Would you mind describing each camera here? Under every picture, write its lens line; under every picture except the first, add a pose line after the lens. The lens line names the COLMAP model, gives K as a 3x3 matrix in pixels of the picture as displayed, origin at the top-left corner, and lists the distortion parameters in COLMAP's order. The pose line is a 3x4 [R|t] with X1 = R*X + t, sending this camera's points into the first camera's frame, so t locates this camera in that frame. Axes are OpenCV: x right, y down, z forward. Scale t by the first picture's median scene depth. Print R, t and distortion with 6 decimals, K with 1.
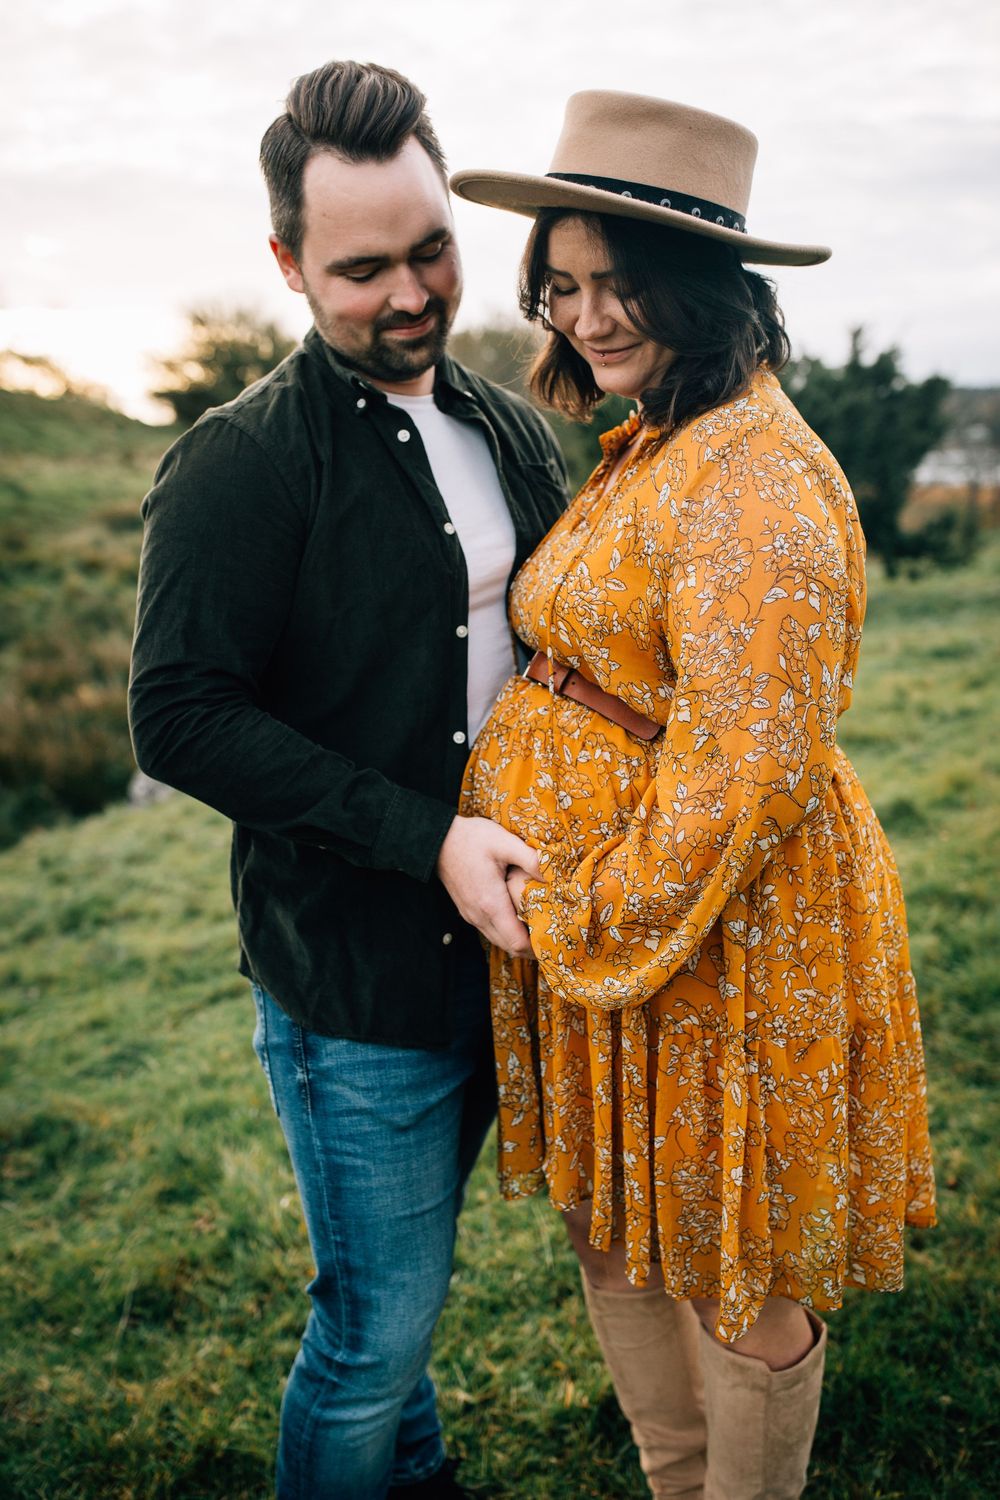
lens RADIAL K [[1442.6, 0, 550.1], [0, 1442.6, 704.0], [0, 0, 1]] dist [-0.002041, -0.005889]
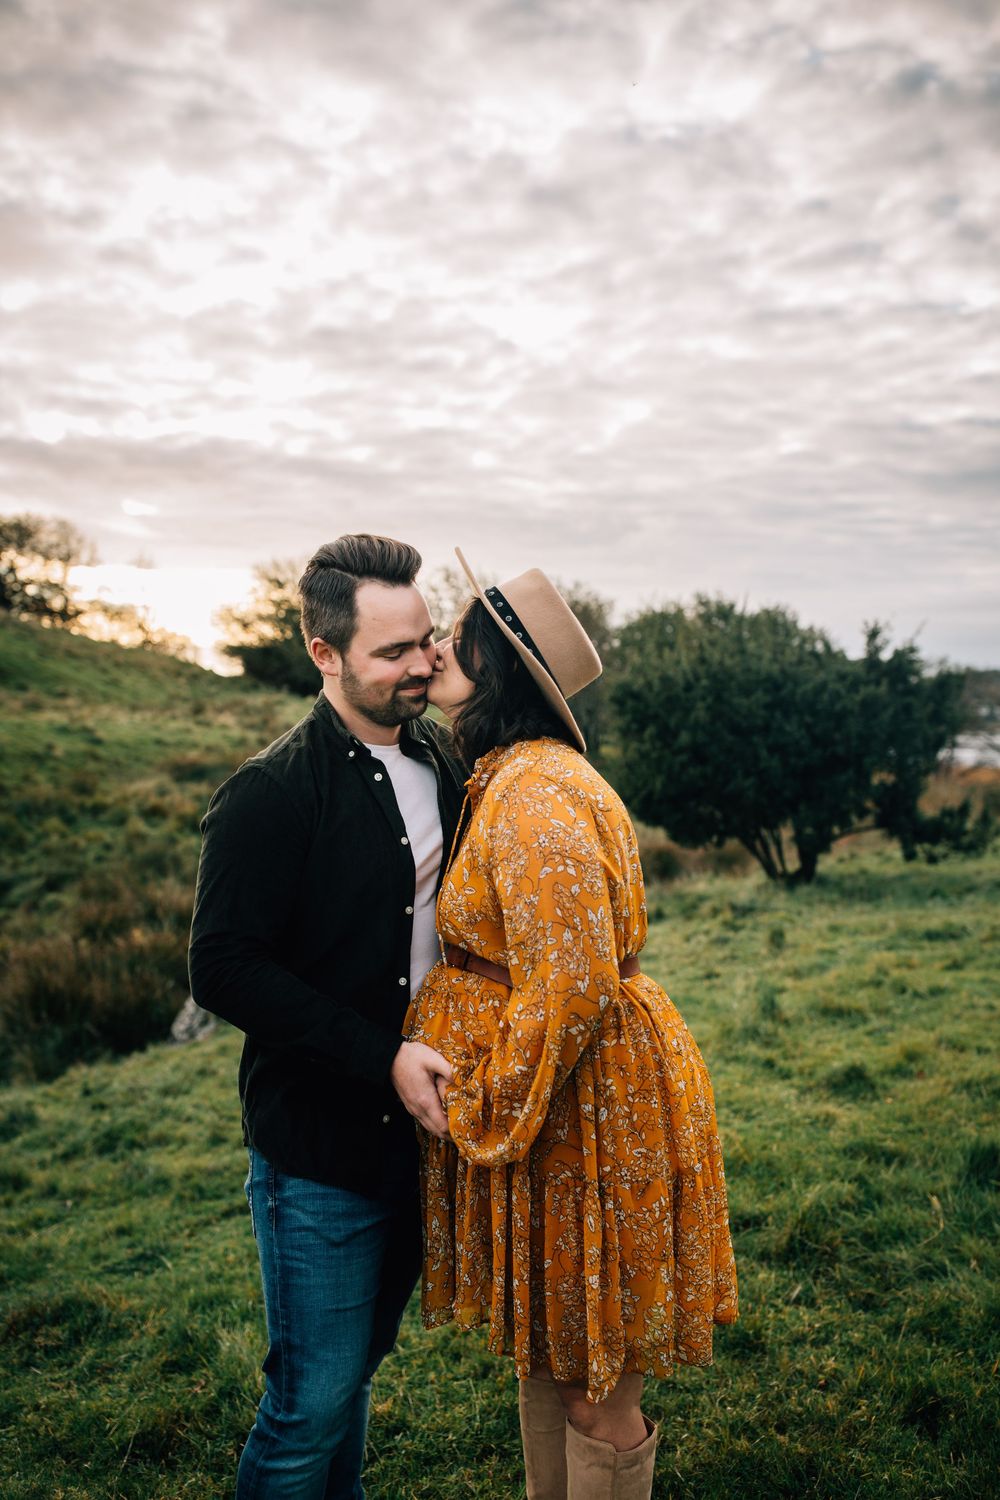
lens RADIAL K [[1442.6, 0, 550.1], [0, 1442.6, 704.0], [0, 0, 1]] dist [-0.002041, -0.005889]
pose [[0.998254, 0.041397, -0.042133, 0.060903], [-0.048293, 0.982730, -0.178632, 0.002756], [0.034011, 0.180355, 0.983013, -0.210404]]
